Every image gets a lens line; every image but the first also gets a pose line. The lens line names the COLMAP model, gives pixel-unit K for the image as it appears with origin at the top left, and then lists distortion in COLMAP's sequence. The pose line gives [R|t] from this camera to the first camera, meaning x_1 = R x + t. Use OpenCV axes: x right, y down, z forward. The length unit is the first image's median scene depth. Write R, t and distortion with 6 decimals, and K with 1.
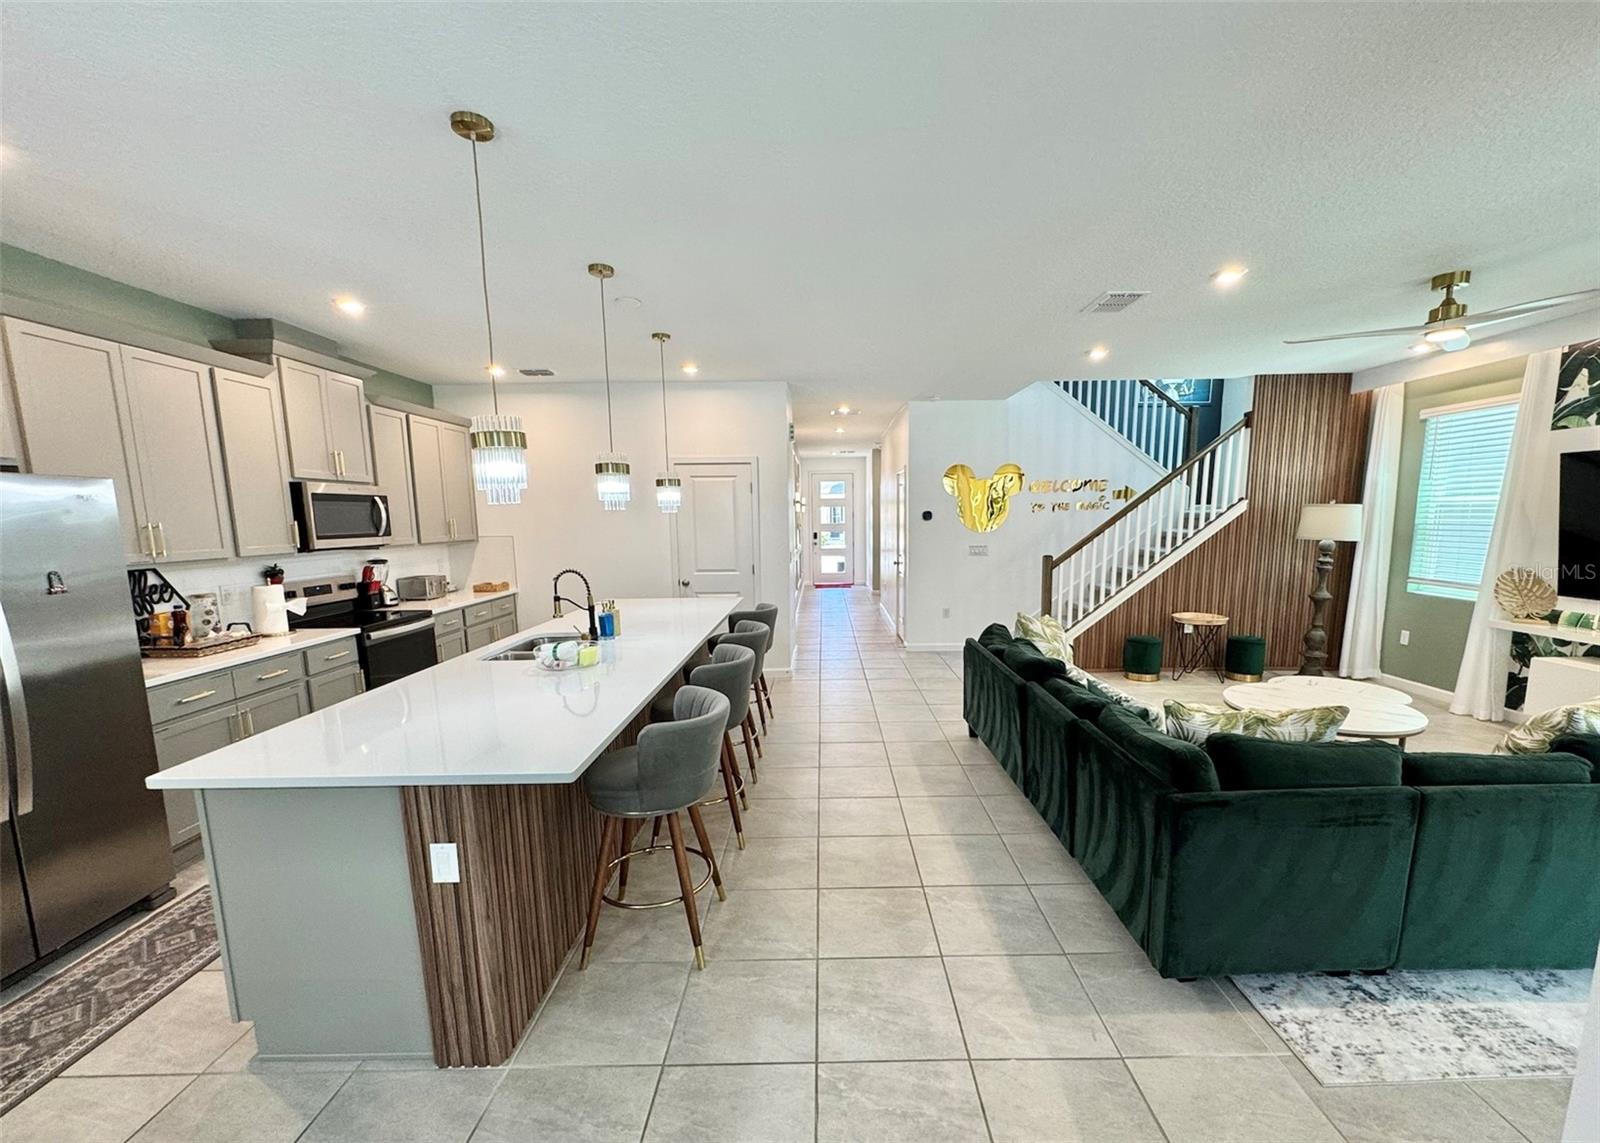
lens RADIAL K [[663.9, 0, 818.9], [0, 663.9, 613.8], [0, 0, 1]] dist [0.009717, 0.000071]
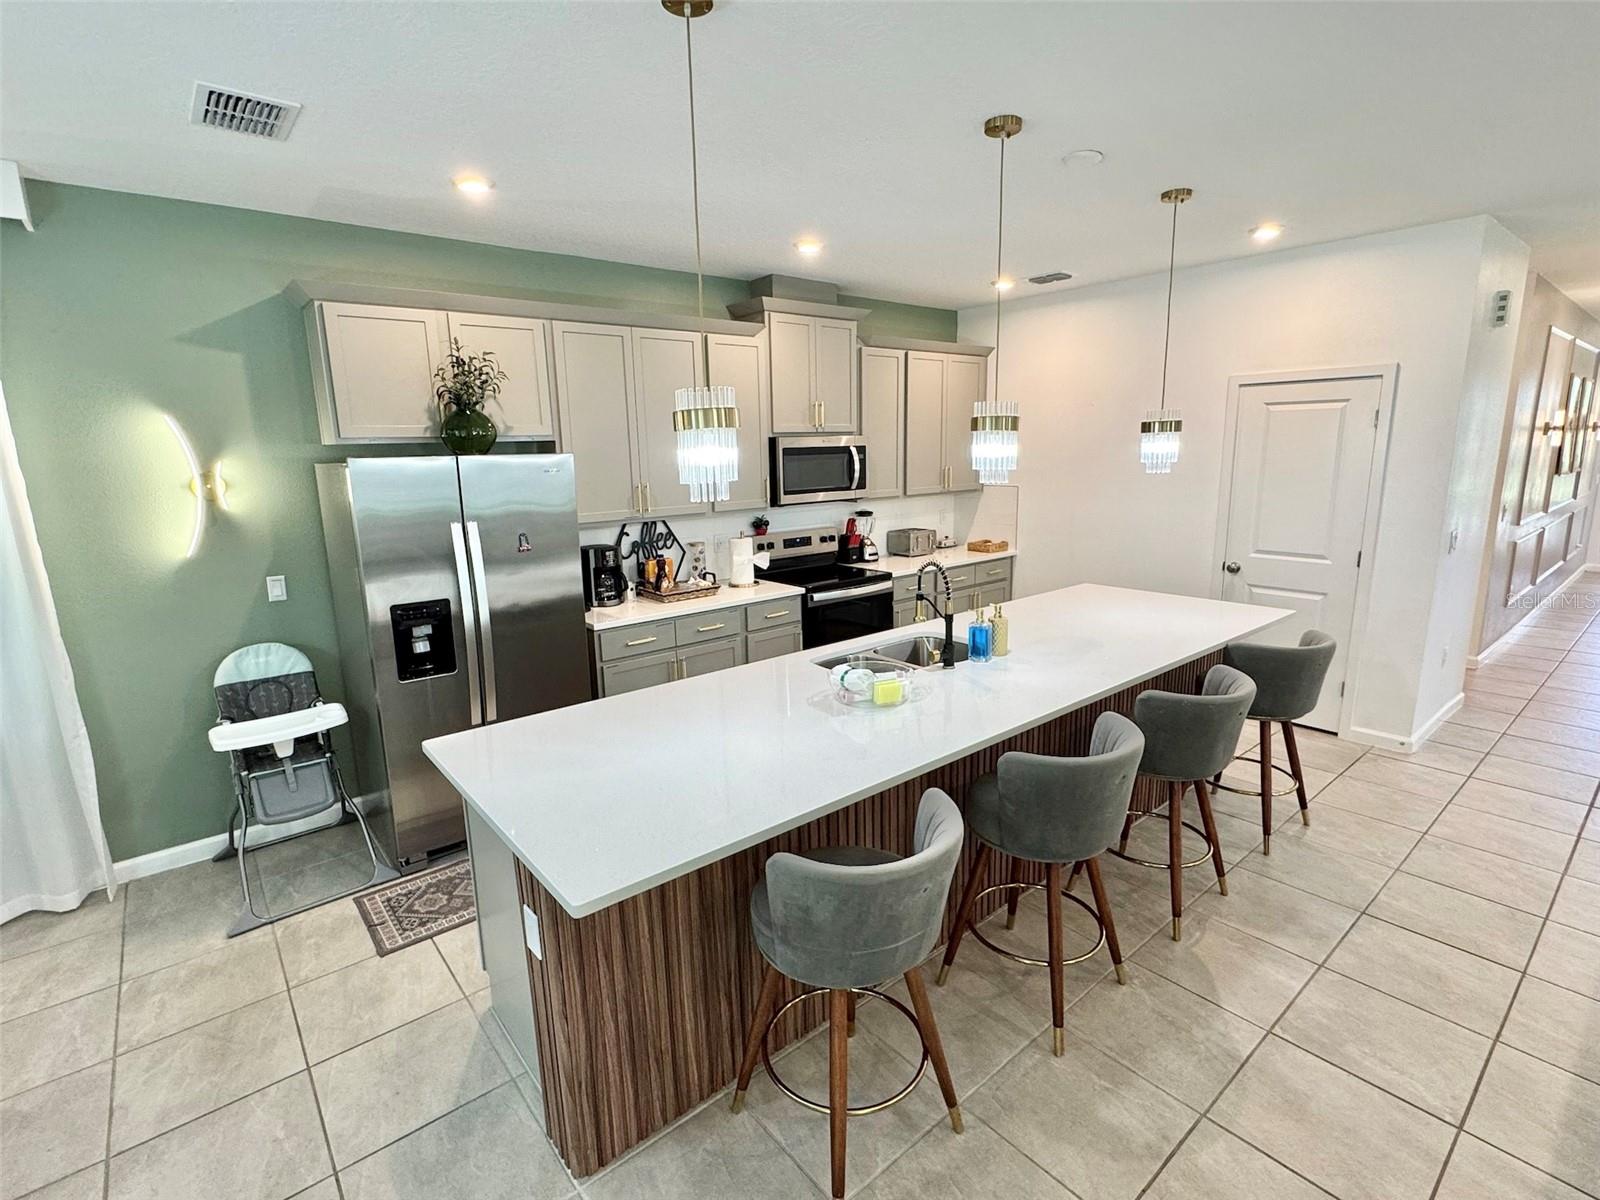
lens RADIAL K [[767.8, 0, 800.0], [0, 767.8, 600.0], [0, 0, 1]] dist [-0.002257, 0.000098]
pose [[0.641790, 0.151388, -0.751789, 0.150761], [-0.101070, 0.988468, 0.112766, -0.087252], [0.760191, 0.003611, 0.649690, 0.271372]]
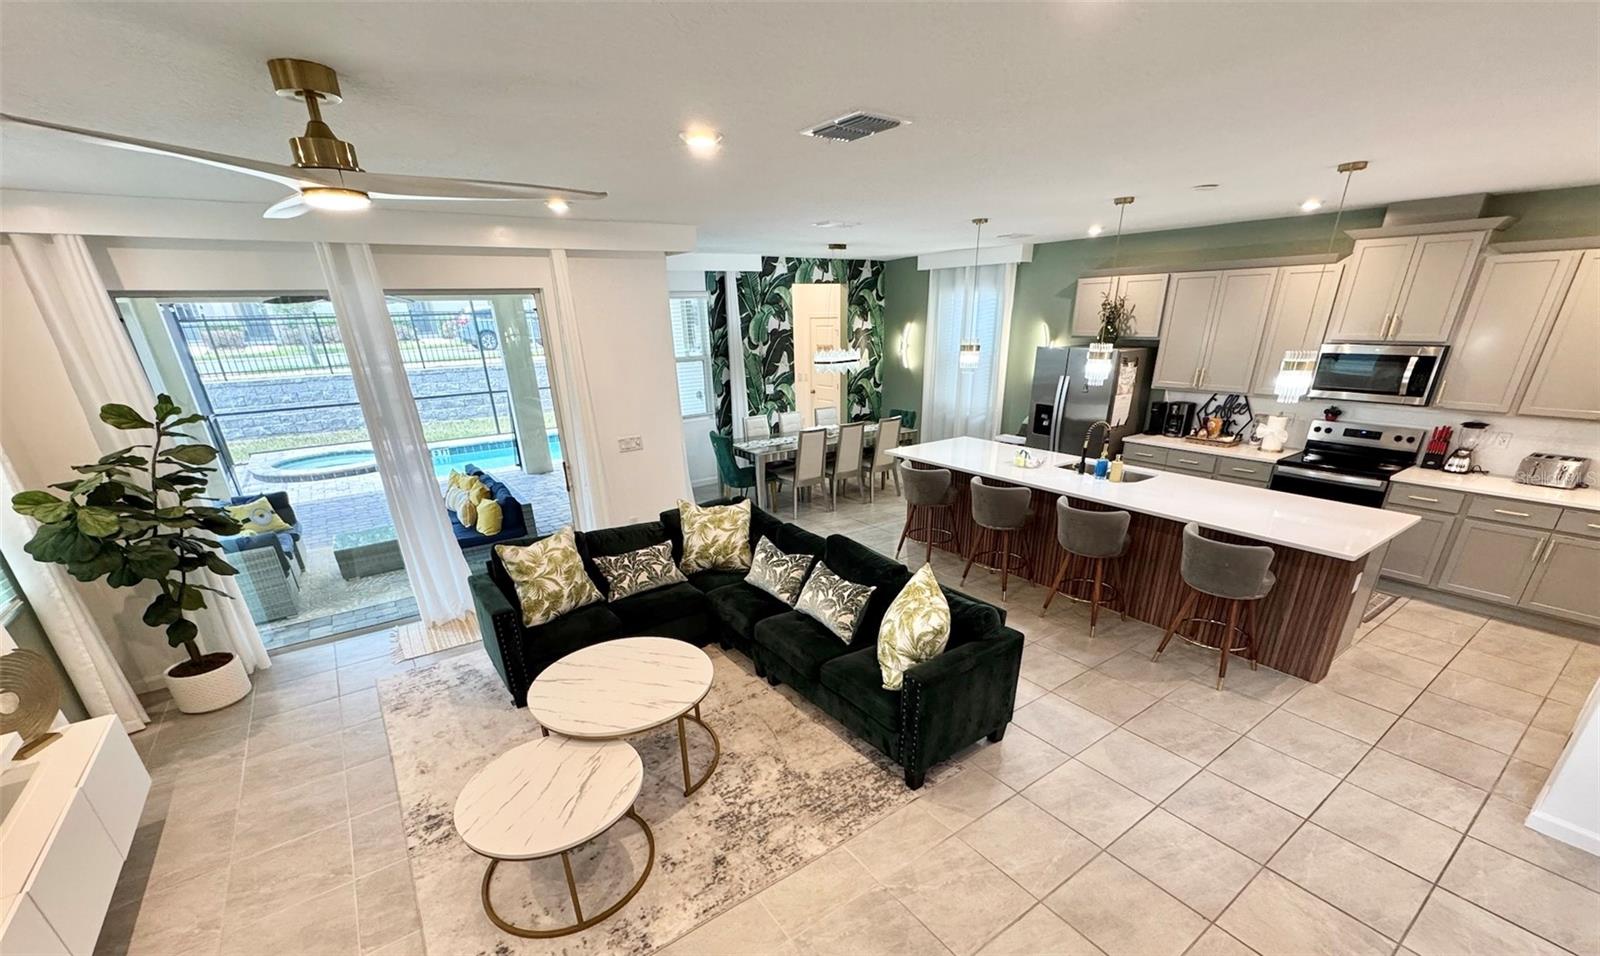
lens RADIAL K [[639.2, 0, 801.4], [0, 639.2, 595.9], [0, 0, 1]] dist [-0.000749, 0.000058]
pose [[-0.811632, 0.270074, -0.517989, 0.845400], [-0.050632, 0.850852, 0.522960, -0.374636], [0.581970, 0.450678, -0.676905, 1.448562]]
